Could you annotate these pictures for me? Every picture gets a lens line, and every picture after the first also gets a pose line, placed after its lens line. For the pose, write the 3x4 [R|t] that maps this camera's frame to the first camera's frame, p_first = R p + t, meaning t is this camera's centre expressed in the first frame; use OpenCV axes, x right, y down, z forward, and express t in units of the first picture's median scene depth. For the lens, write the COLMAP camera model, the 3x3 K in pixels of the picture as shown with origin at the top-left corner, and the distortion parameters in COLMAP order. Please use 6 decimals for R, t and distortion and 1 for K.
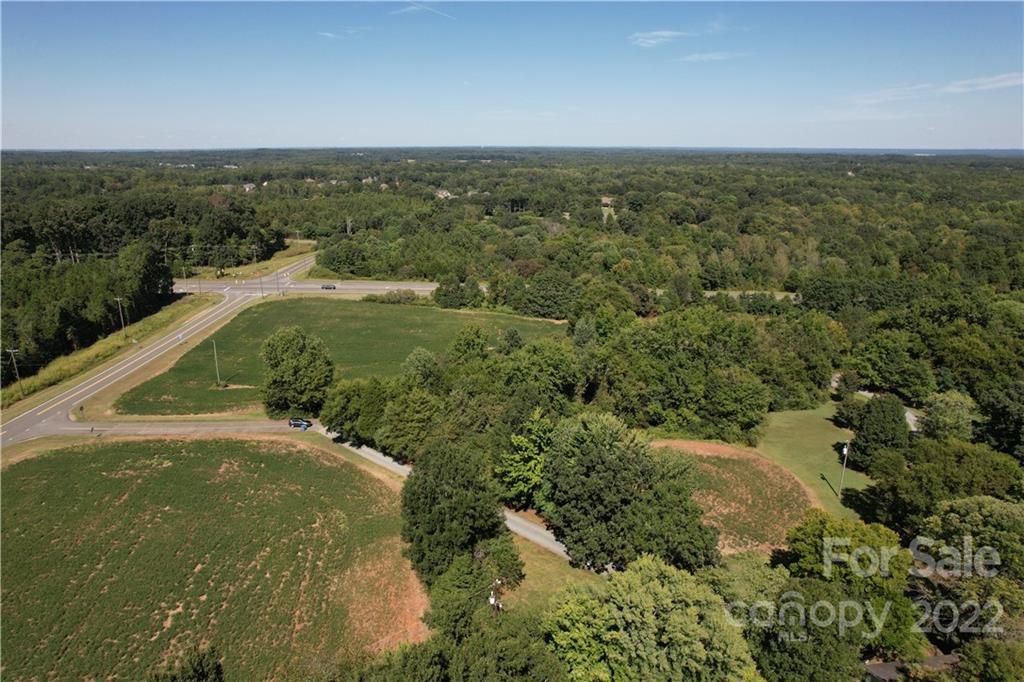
lens RADIAL K [[651.0, 0, 509.8], [0, 651.0, 341.6], [0, 0, 1]] dist [-0.077871, 0.068977]
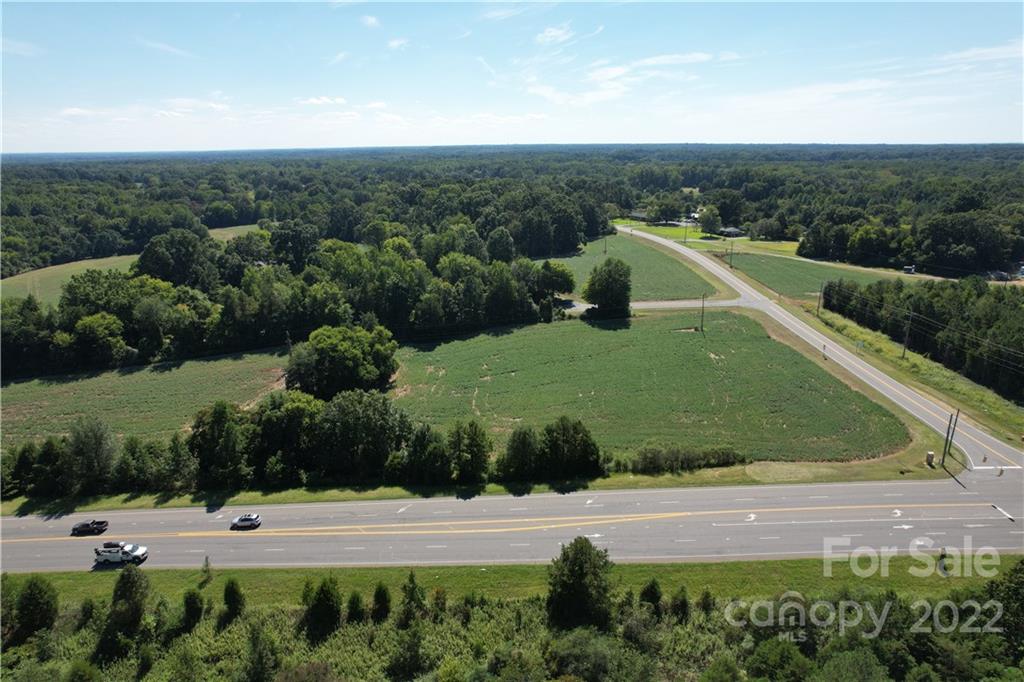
lens RADIAL K [[653.3, 0, 508.9], [0, 653.3, 332.0], [0, 0, 1]] dist [-0.081323, 0.073540]
pose [[-0.999956, 0.003903, 0.008476, -0.044893], [0.007894, 0.838290, 0.545168, -0.357958], [-0.004978, 0.545211, -0.838284, 1.176685]]
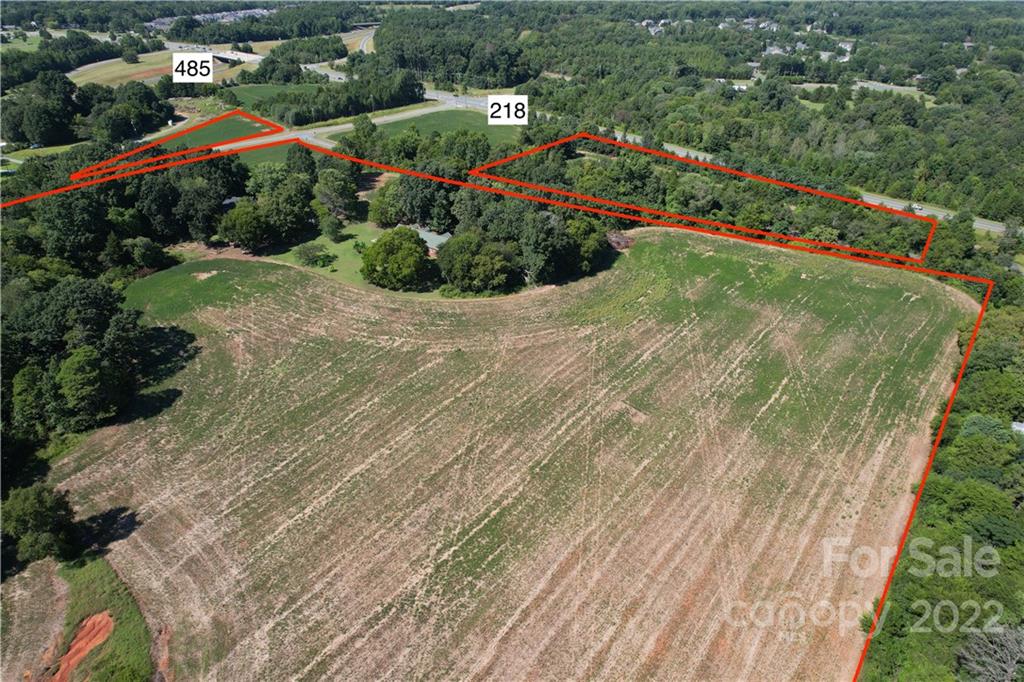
lens RADIAL K [[663.7, 0, 509.9], [0, 663.7, 325.5], [0, 0, 1]] dist [-0.081164, 0.077338]
pose [[0.706013, 0.345090, -0.618432, 0.957402], [-0.204217, 0.935356, 0.288798, -0.051735], [0.678116, -0.077601, 0.730847, -0.275362]]
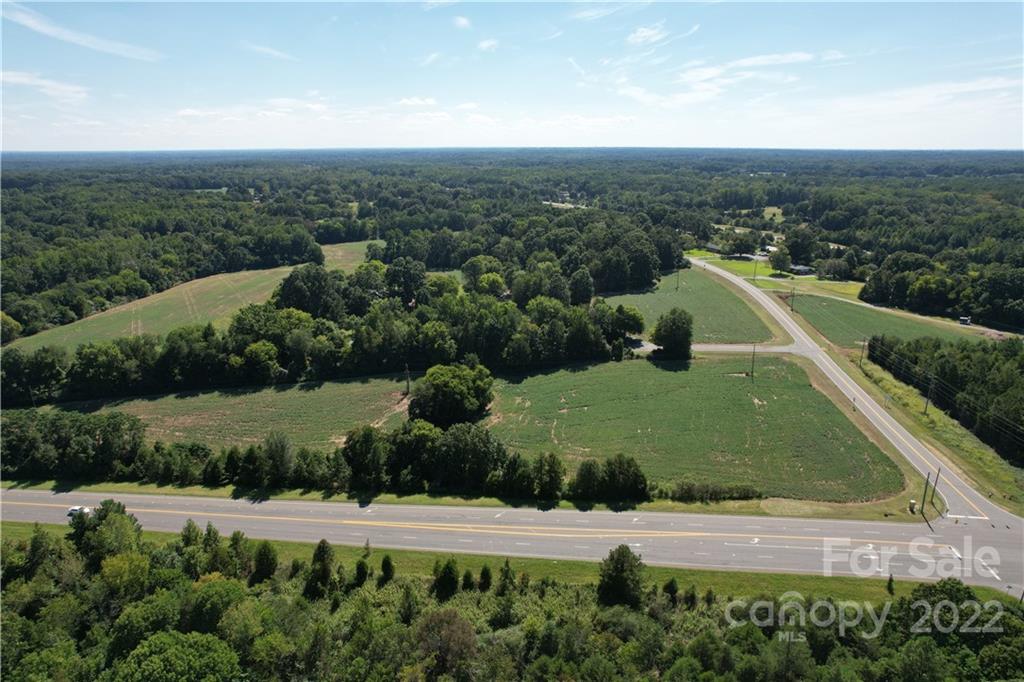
lens RADIAL K [[653.3, 0, 508.9], [0, 653.3, 332.0], [0, 0, 1]] dist [-0.081323, 0.073540]
pose [[-0.990705, -0.039033, 0.130304, -0.050098], [0.038079, 0.840059, 0.541157, -0.473637], [-0.130586, 0.541089, -0.830765, 1.271177]]
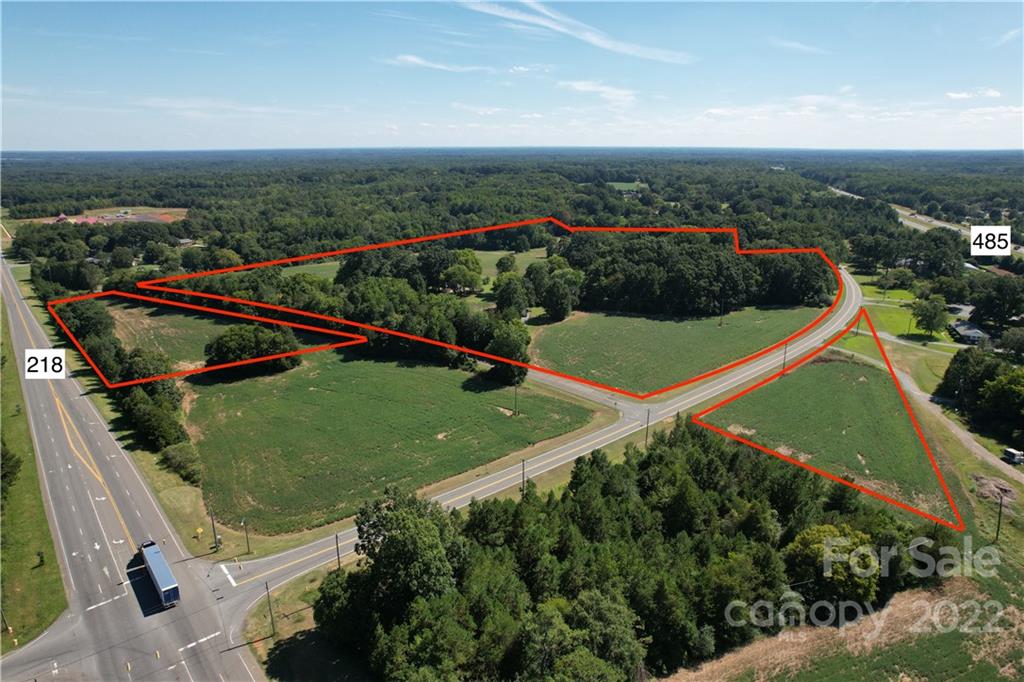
lens RADIAL K [[651.0, 0, 509.8], [0, 651.0, 341.6], [0, 0, 1]] dist [-0.077871, 0.068977]
pose [[-0.637628, -0.228294, 0.735739, -0.755948], [0.221137, 0.860637, 0.458696, -0.359109], [-0.737922, 0.455177, -0.498282, 0.886755]]
